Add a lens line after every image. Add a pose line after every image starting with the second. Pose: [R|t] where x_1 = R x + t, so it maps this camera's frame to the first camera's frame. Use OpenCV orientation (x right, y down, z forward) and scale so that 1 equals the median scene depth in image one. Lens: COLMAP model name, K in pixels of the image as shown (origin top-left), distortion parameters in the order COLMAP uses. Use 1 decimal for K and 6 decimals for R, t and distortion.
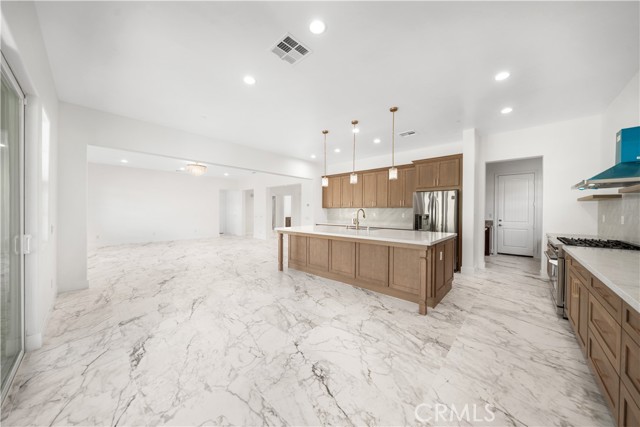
lens RADIAL K [[217.3, 0, 317.0], [0, 217.3, 211.3], [0, 0, 1]] dist [-0.007958, 0.000369]
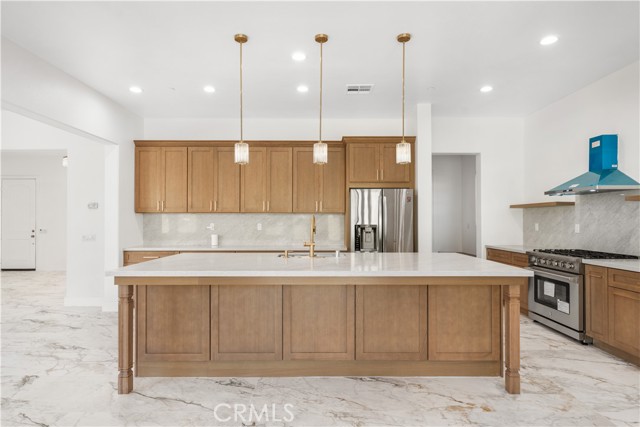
lens RADIAL K [[362.3, 0, 317.9], [0, 362.3, 214.4], [0, 0, 1]] dist [0.002764, 0.000195]
pose [[0.729223, 0.007201, 0.684238, -0.548488], [0.002948, 0.999902, -0.013666, -0.003353], [-0.684269, 0.011983, 0.729131, 0.587607]]
